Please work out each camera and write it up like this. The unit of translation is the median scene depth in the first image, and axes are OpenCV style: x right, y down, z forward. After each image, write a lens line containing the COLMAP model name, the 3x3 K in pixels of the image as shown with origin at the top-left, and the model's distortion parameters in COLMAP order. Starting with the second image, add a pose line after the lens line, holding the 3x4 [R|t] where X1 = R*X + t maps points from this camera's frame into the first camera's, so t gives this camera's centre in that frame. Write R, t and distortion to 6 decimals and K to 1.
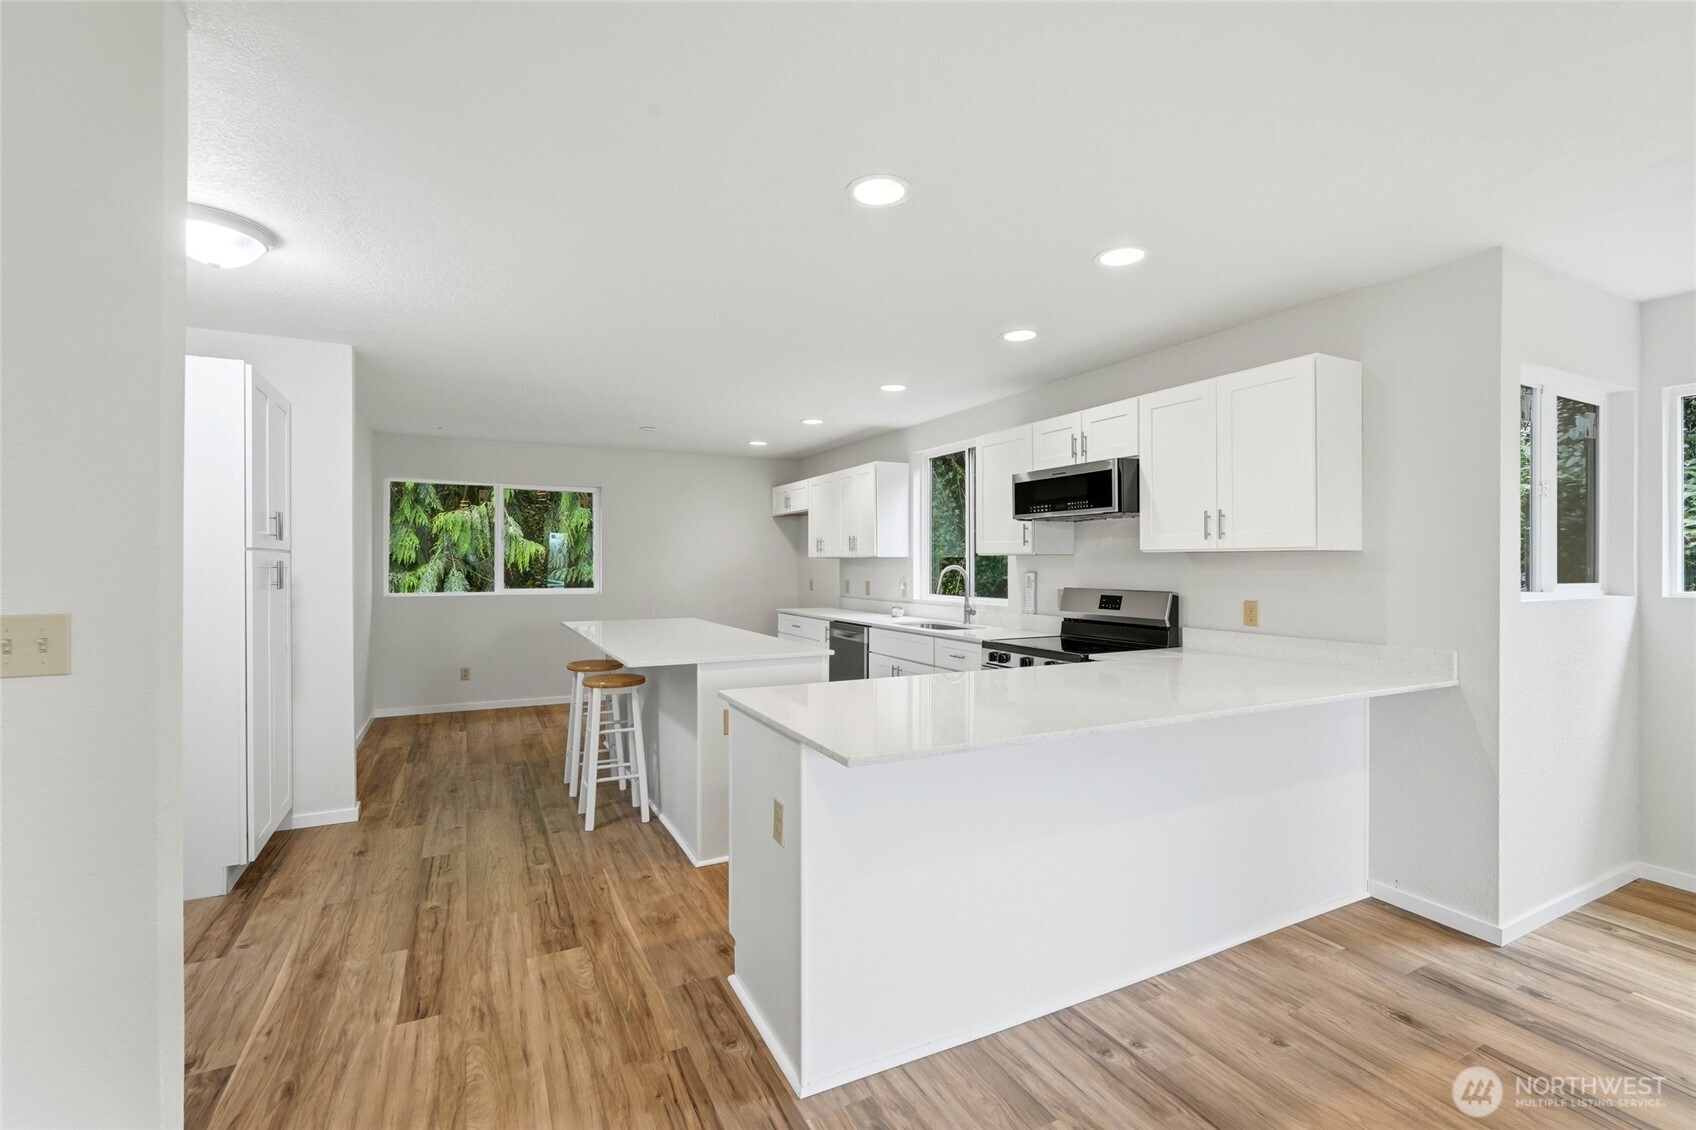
lens RADIAL K [[745.4, 0, 851.2], [0, 745.4, 565.9], [0, 0, 1]] dist [-0.015793, 0.007373]
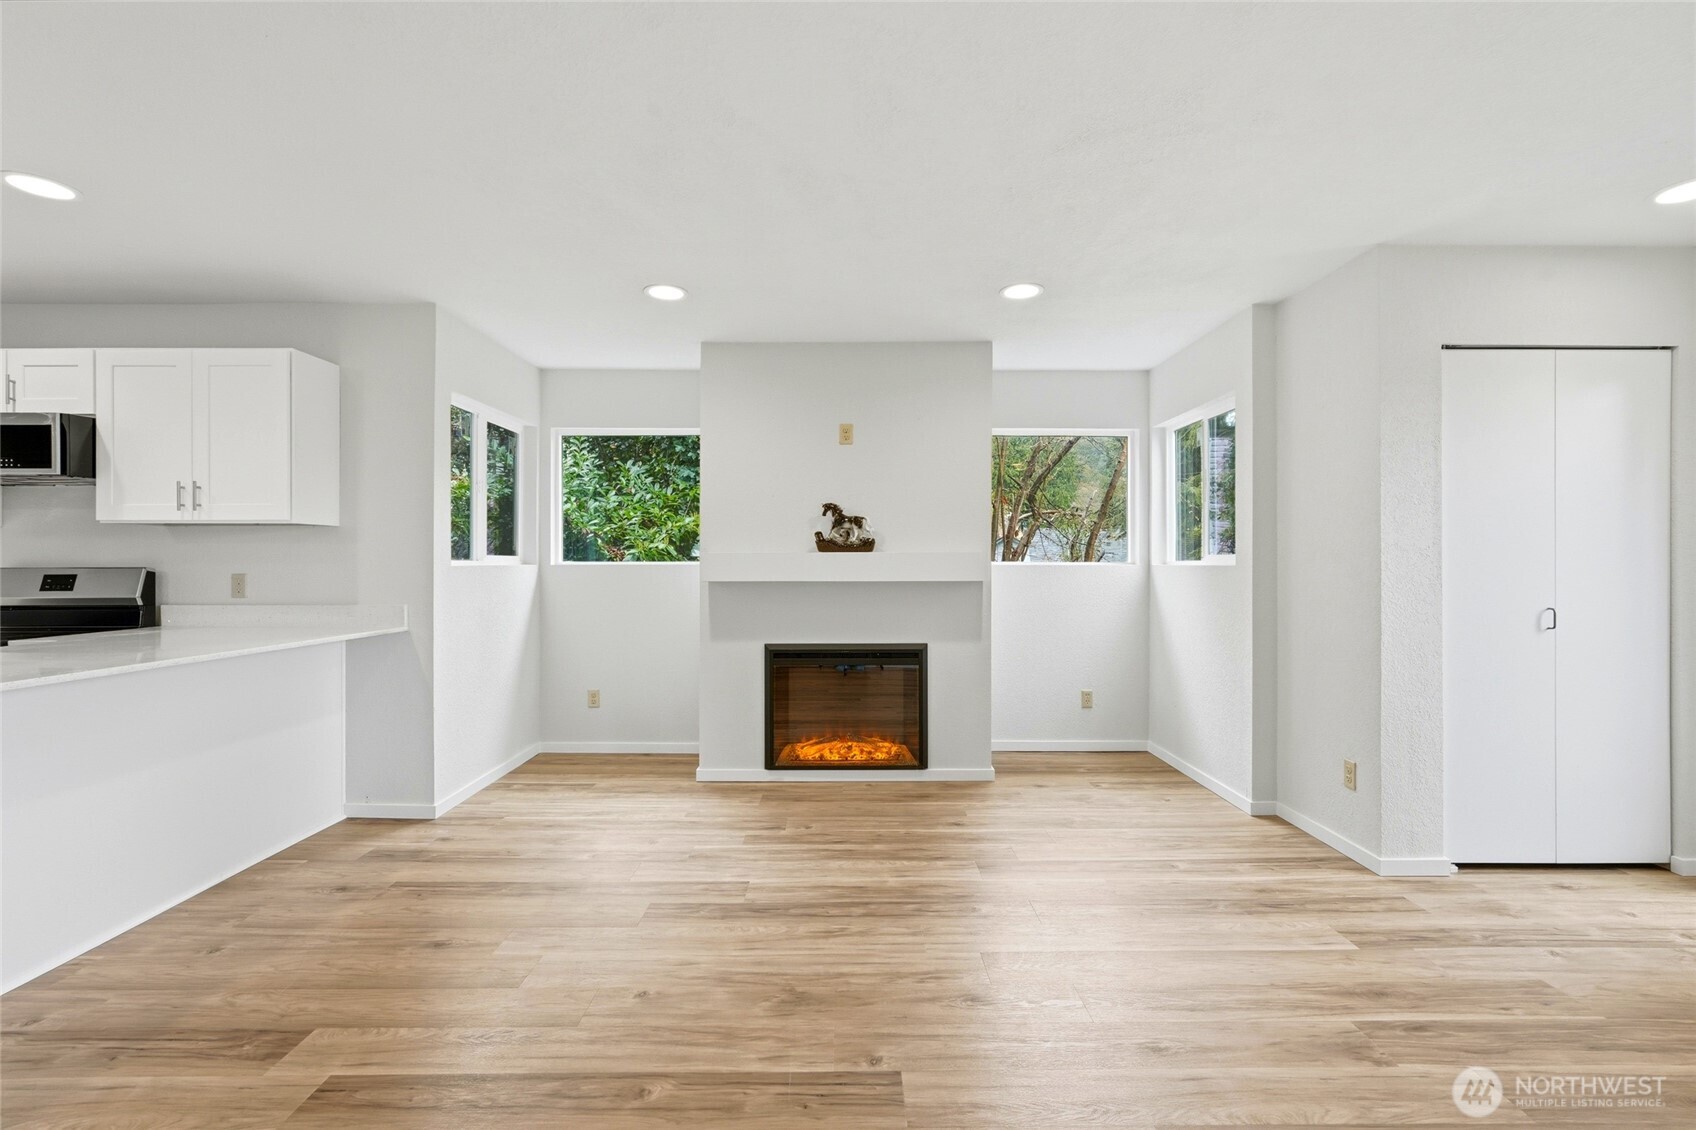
lens RADIAL K [[745.4, 0, 847.2], [0, 745.4, 562.3], [0, 0, 1]] dist [-0.015793, 0.007373]
pose [[0.460649, -0.001390, 0.887581, 0.015447], [0.004409, 0.999990, -0.000722, 0.037502], [-0.887572, 0.004246, 0.460650, -0.236054]]
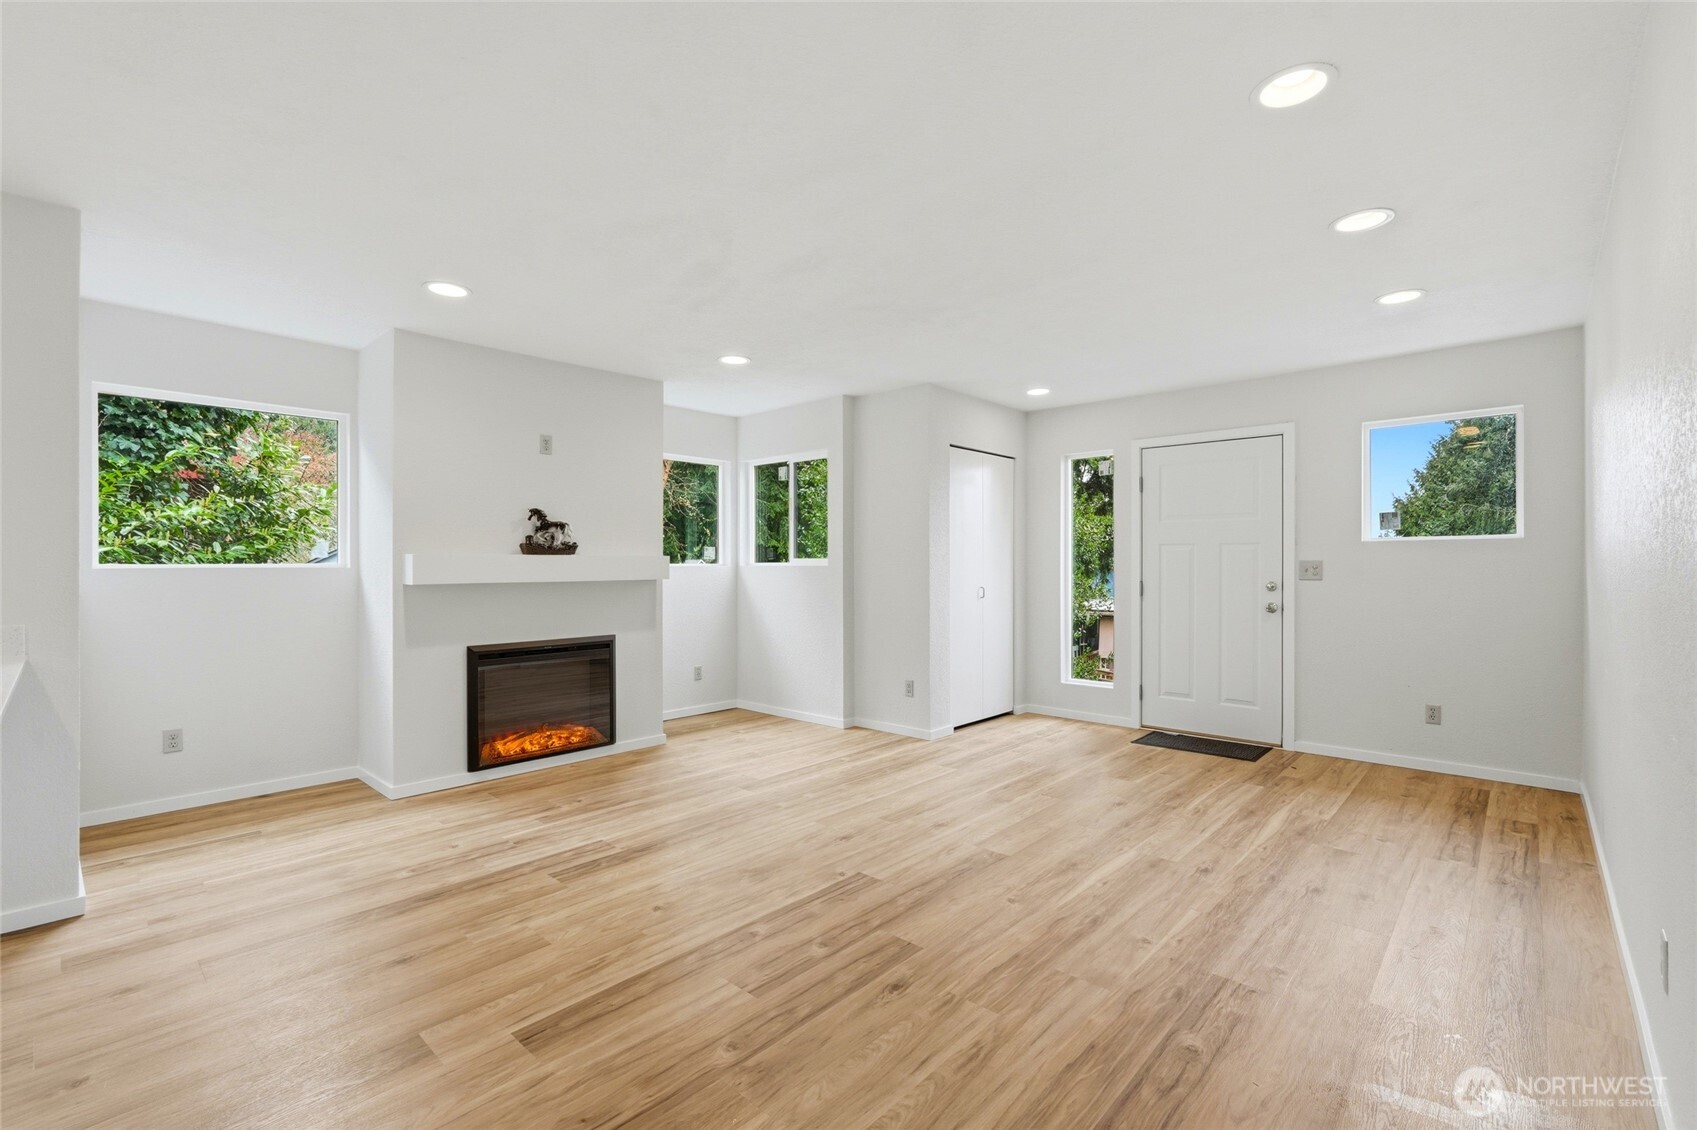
lens RADIAL K [[745.8, 0, 846.7], [0, 745.8, 562.5], [0, 0, 1]] dist [-0.015793, 0.007373]
pose [[-0.336280, 0.002526, 0.941759, -0.318647], [0.006352, 0.999980, -0.000414, 0.038054], [-0.941741, 0.005843, -0.336289, 0.285013]]
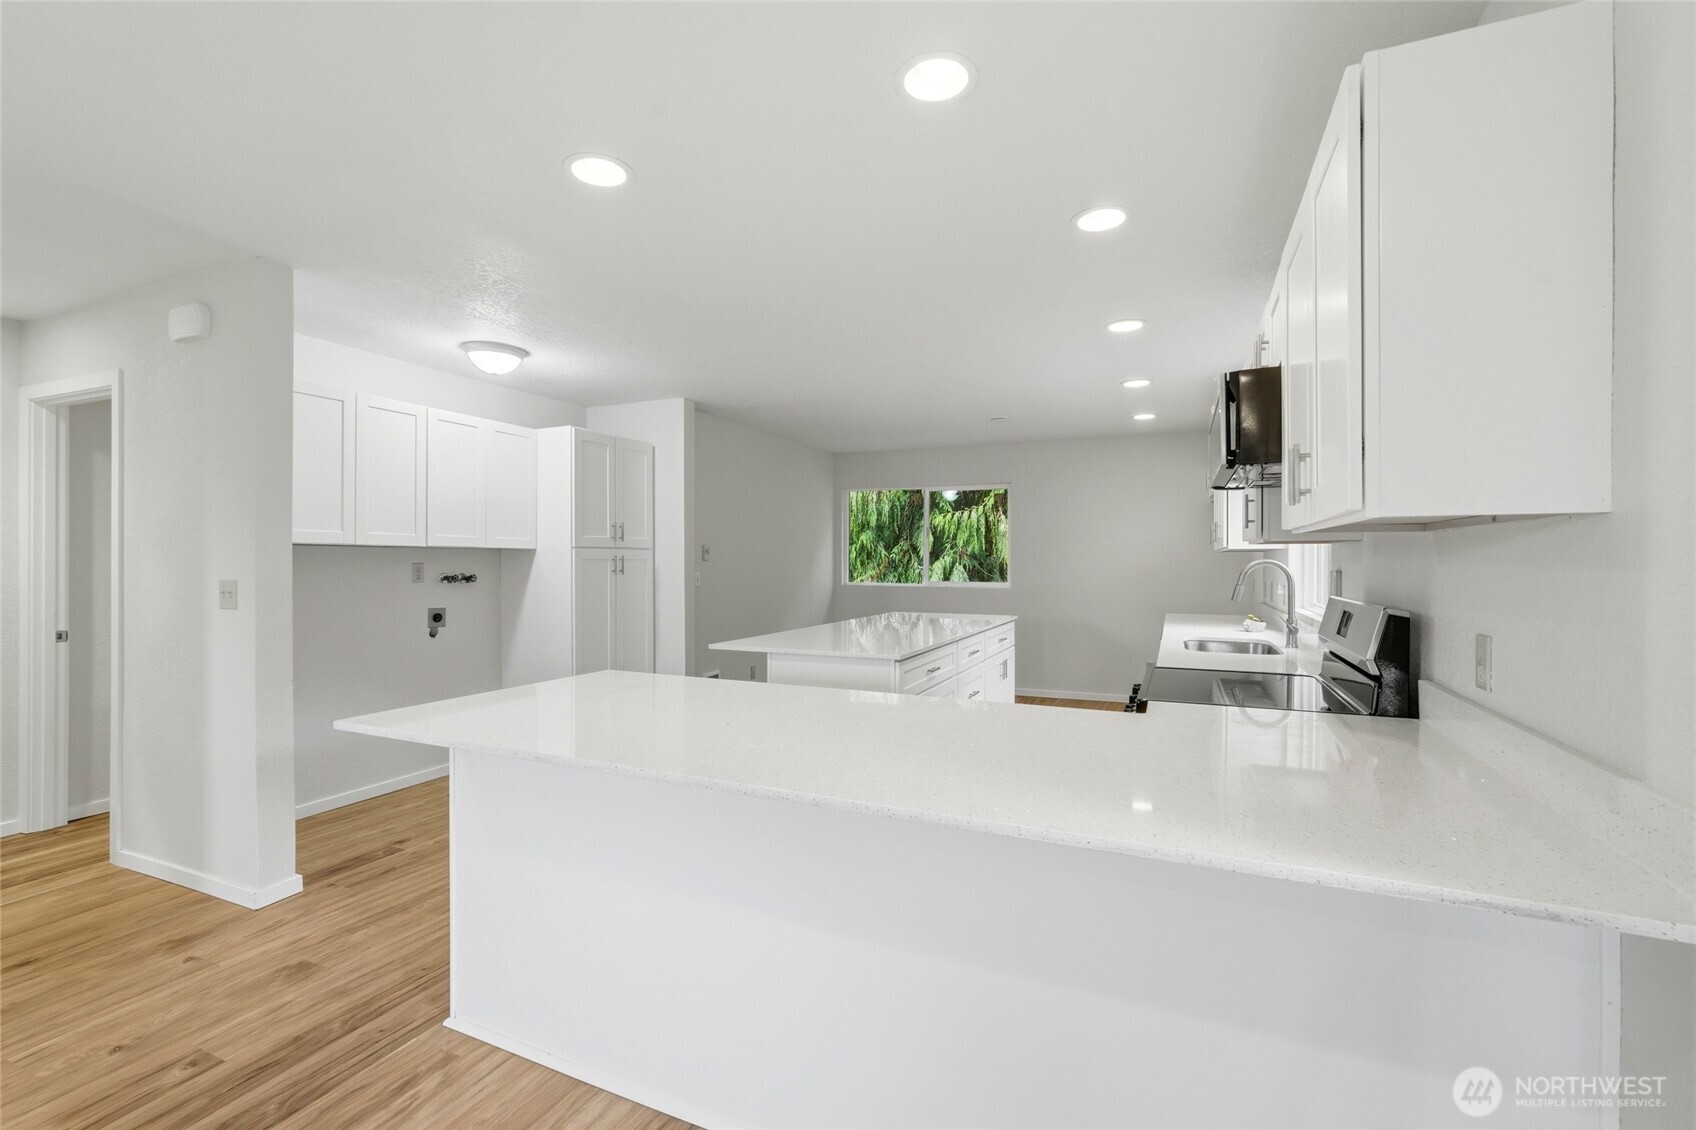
lens RADIAL K [[745.4, 0, 840.2], [0, 745.4, 555.0], [0, 0, 1]] dist [-0.015793, 0.007373]
pose [[0.616397, -0.005850, -0.787414, 0.677342], [-0.001753, 0.999960, -0.008801, 0.003928], [0.787434, 0.006805, 0.616361, 0.434957]]
